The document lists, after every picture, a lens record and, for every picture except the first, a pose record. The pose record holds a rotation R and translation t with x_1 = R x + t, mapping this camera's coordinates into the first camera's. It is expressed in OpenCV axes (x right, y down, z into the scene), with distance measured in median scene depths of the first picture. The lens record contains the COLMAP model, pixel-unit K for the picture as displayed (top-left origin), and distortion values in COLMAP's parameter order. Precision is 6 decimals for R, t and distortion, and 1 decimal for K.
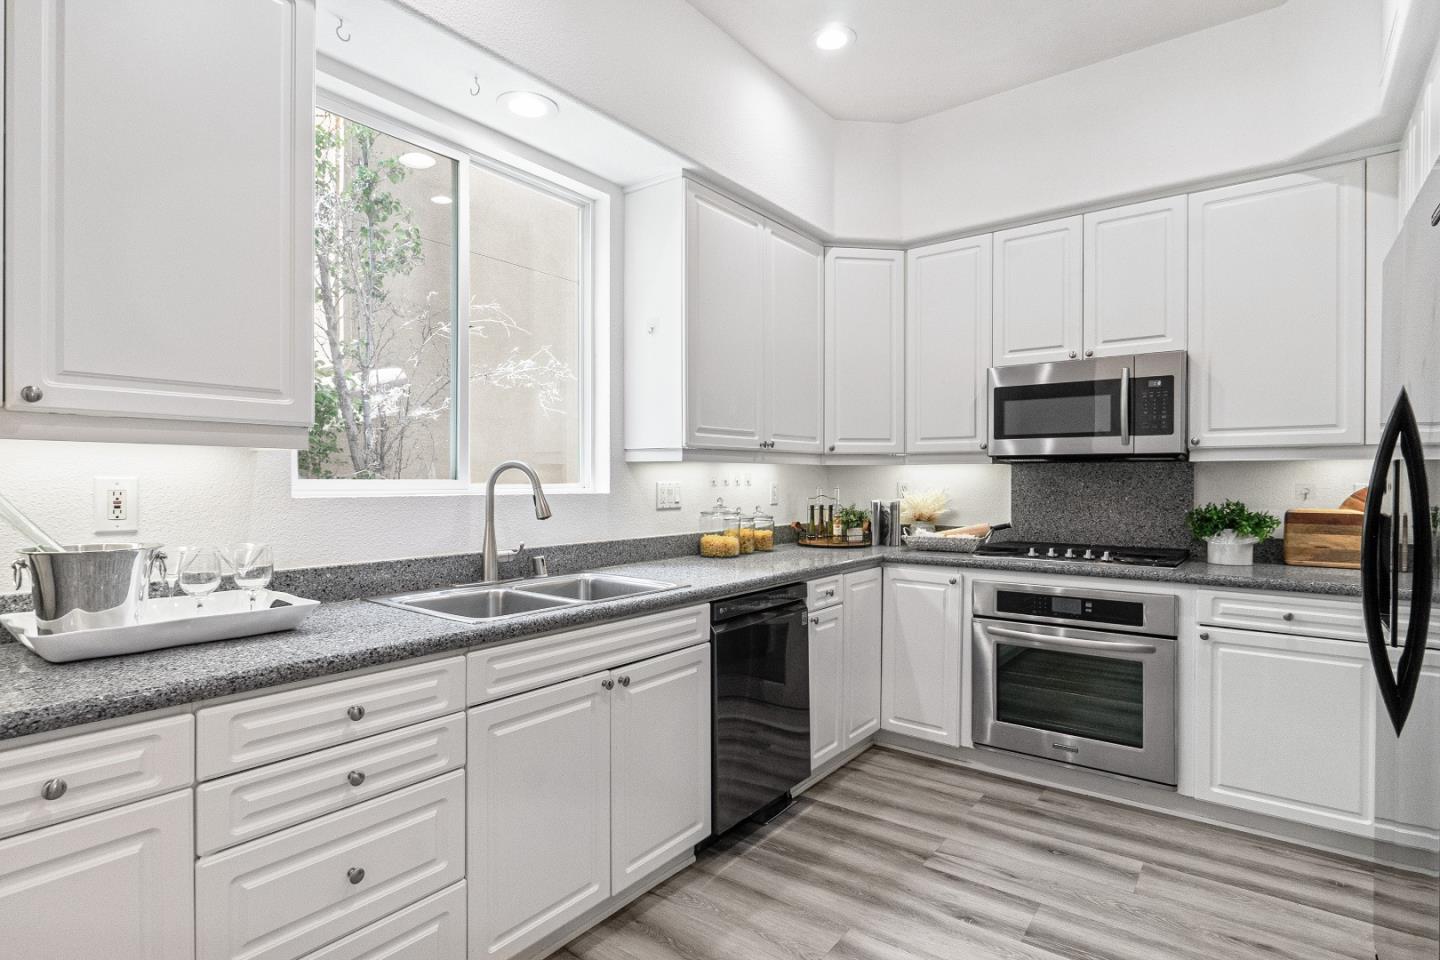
lens RADIAL K [[743.8, 0, 720.0], [0, 743.8, 480.0], [0, 0, 1]] dist [0.000873, -0.000068]
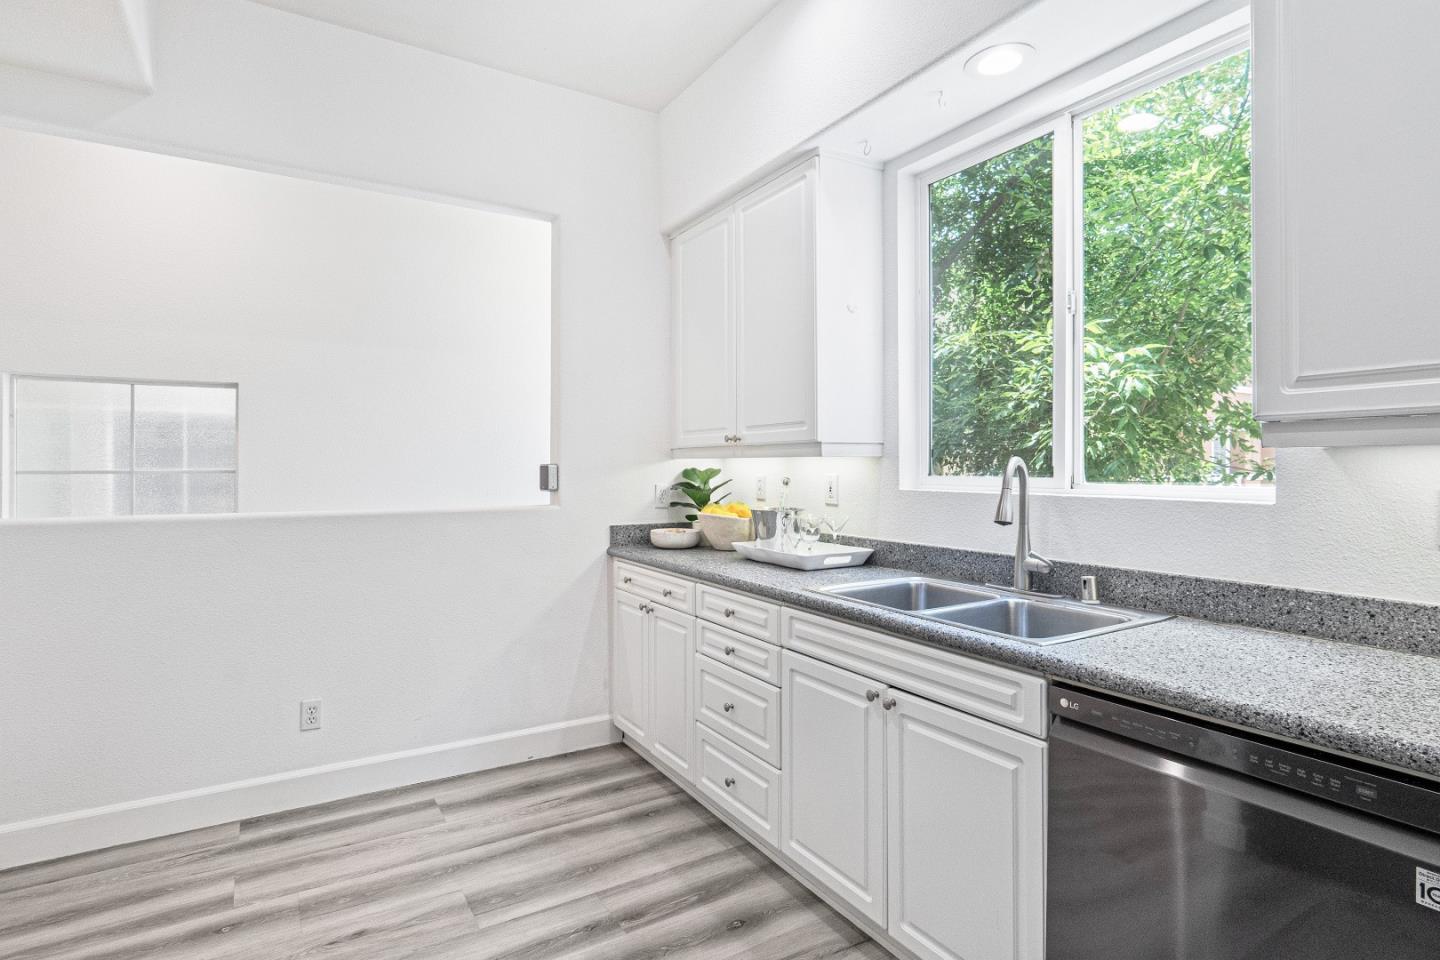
lens RADIAL K [[743.8, 0, 720.0], [0, 743.8, 480.0], [0, 0, 1]] dist [0.000873, -0.000068]
pose [[-0.373509, 0.011412, -0.927556, 1.210847], [-0.003852, 0.999897, 0.013853, -0.017658], [0.927619, 0.008747, -0.373427, 1.778264]]
